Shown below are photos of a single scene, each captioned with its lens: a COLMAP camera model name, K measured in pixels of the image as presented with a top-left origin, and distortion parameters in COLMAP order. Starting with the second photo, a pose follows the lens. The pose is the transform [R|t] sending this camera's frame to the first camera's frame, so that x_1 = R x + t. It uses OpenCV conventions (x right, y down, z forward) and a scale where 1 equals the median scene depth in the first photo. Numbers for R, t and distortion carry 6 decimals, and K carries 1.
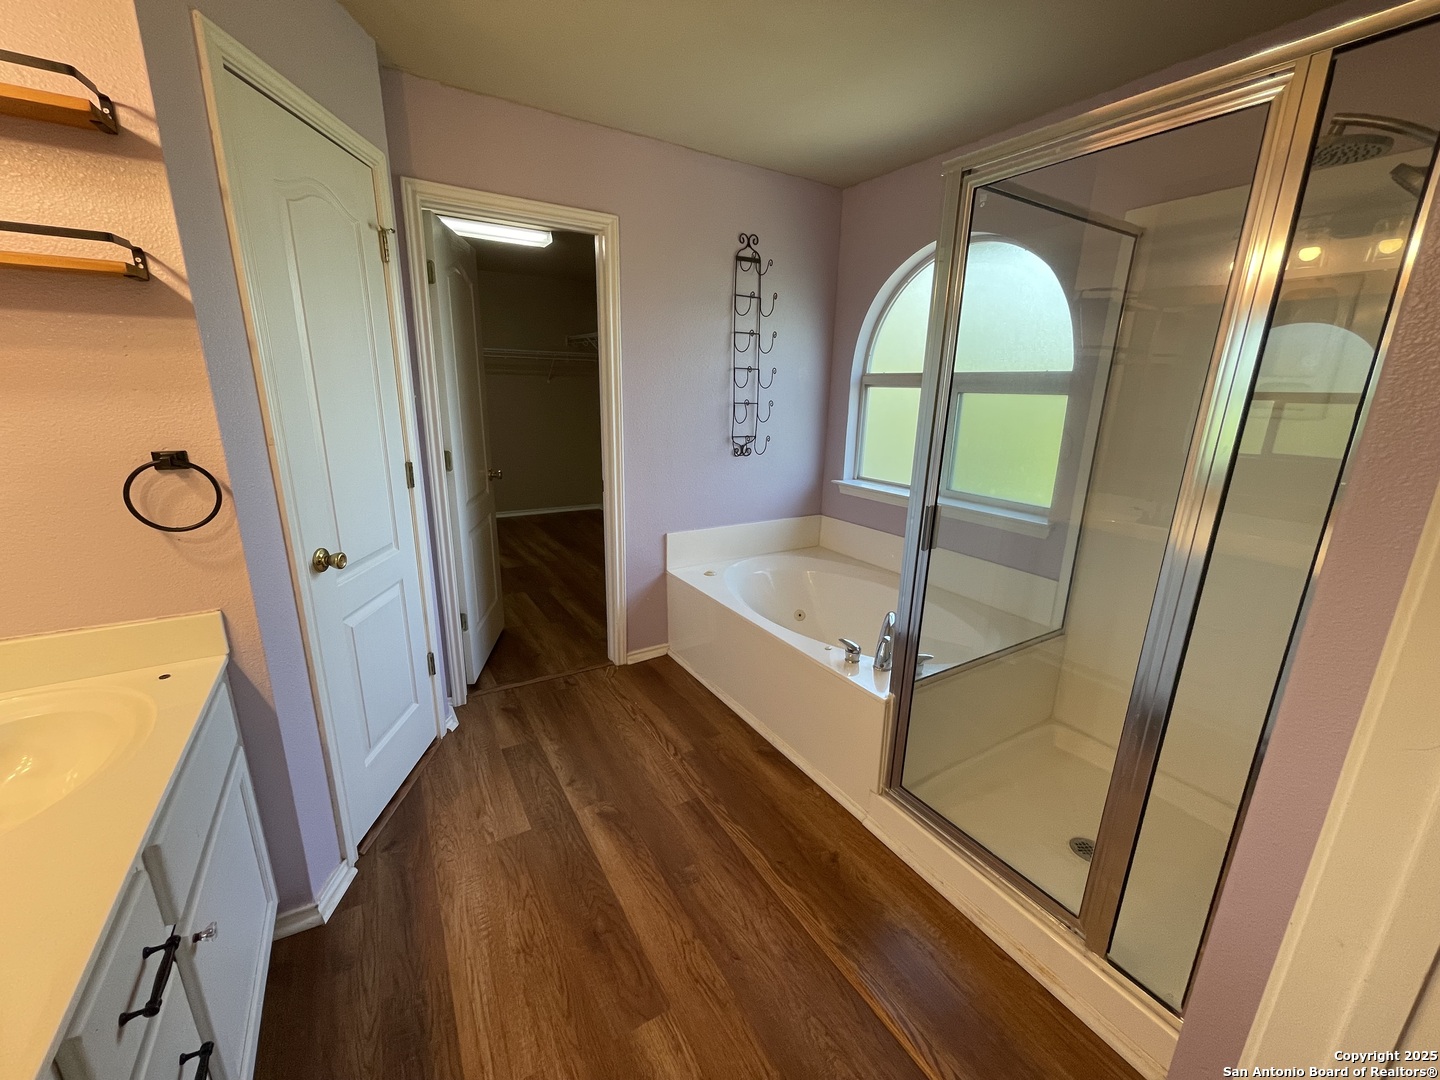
lens RADIAL K [[581.3, 0, 719.3], [0, 581.3, 542.2], [0, 0, 1]] dist [-0.005978, 0.000524]
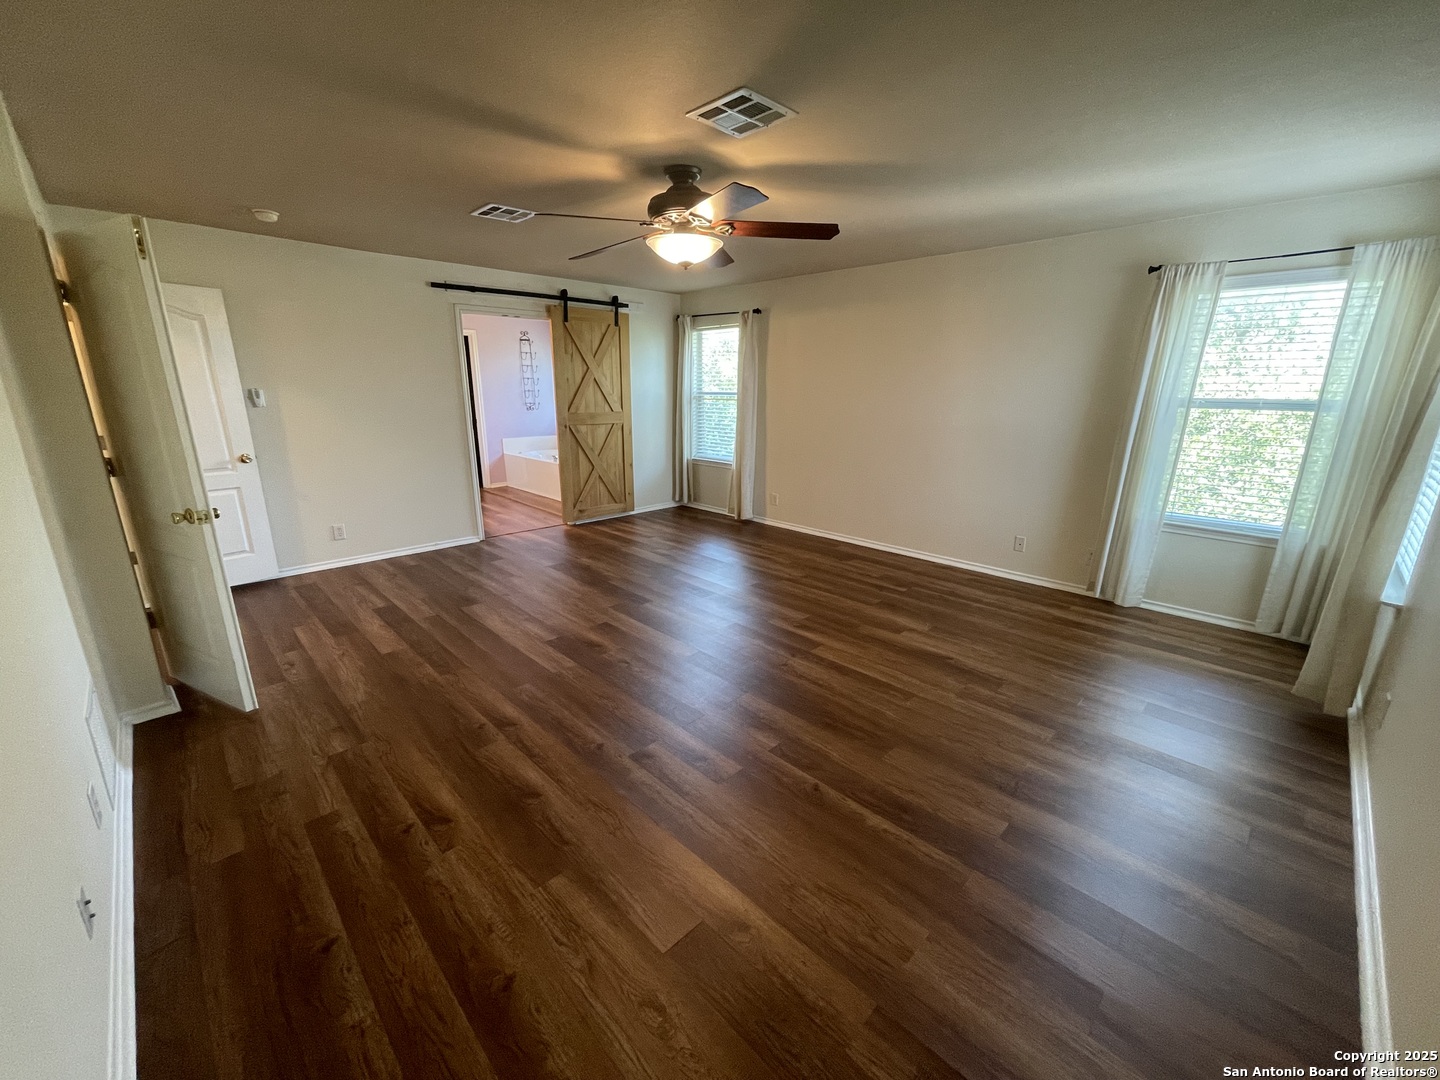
lens RADIAL K [[581.3, 0, 720.9], [0, 581.3, 543.7], [0, 0, 1]] dist [-0.005978, 0.000524]
pose [[0.973563, -0.073765, 0.216182, 0.661562], [0.070192, 0.997241, 0.024169, 1.136752], [-0.217368, -0.008356, 0.976054, -4.464675]]
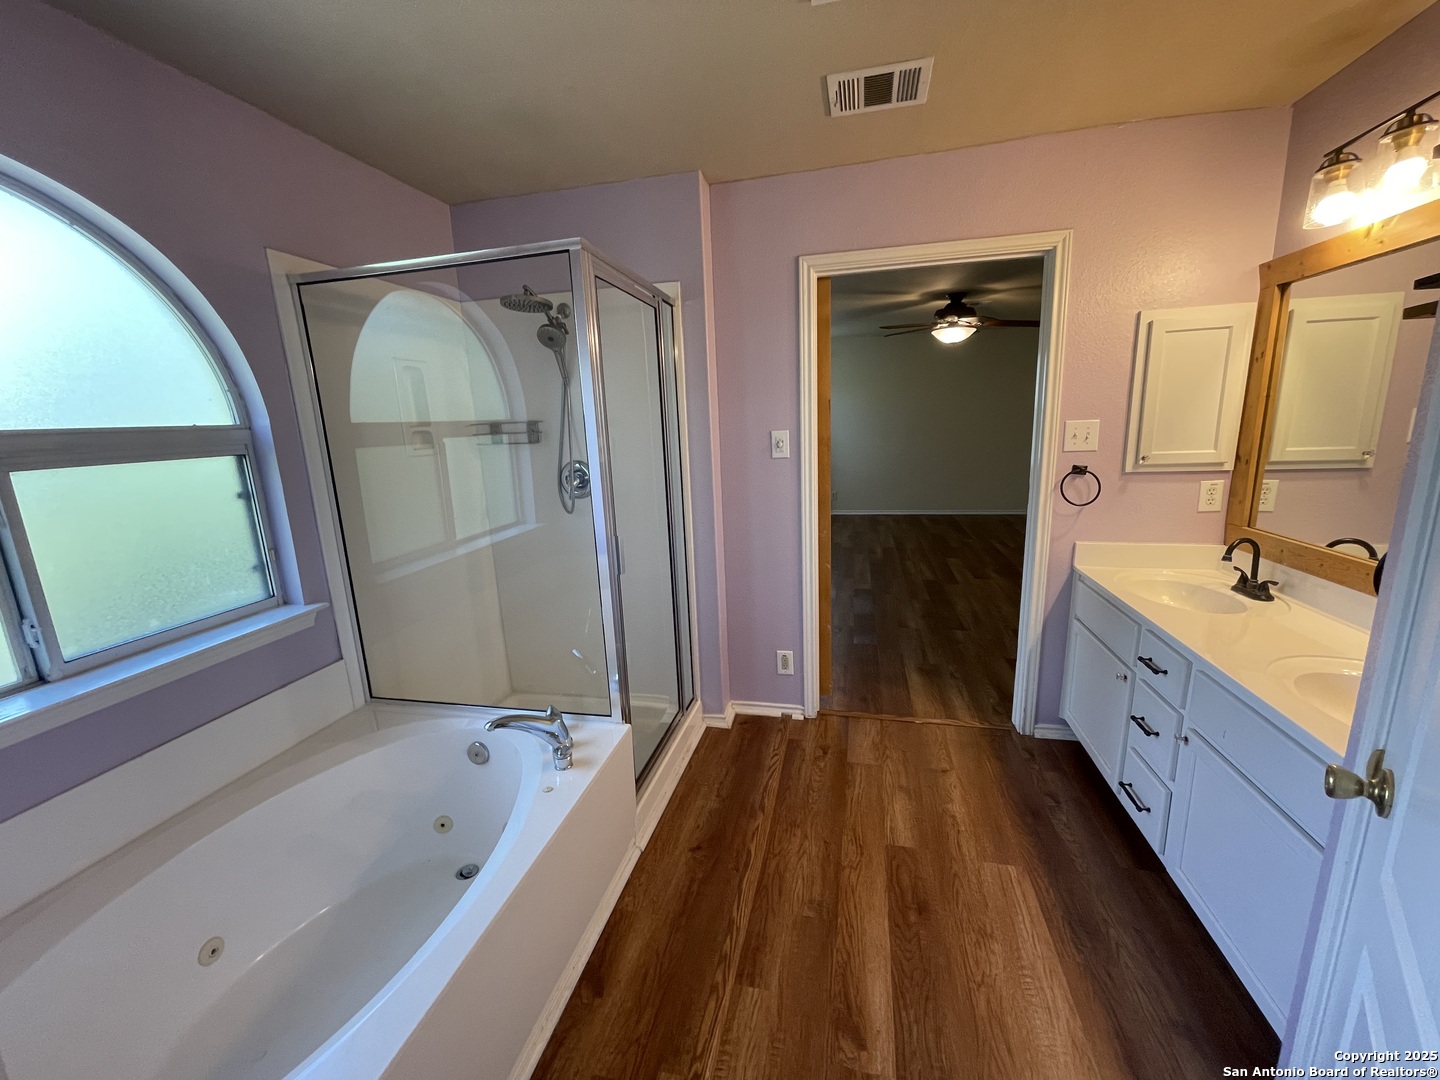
lens RADIAL K [[581.3, 0, 716.9], [0, 581.3, 544.8], [0, 0, 1]] dist [-0.005978, 0.000524]
pose [[-0.711650, -0.140227, 0.688397, -0.551506], [0.203066, 0.896992, 0.392643, -0.438863], [-0.672546, 0.419215, -0.609870, 1.499030]]
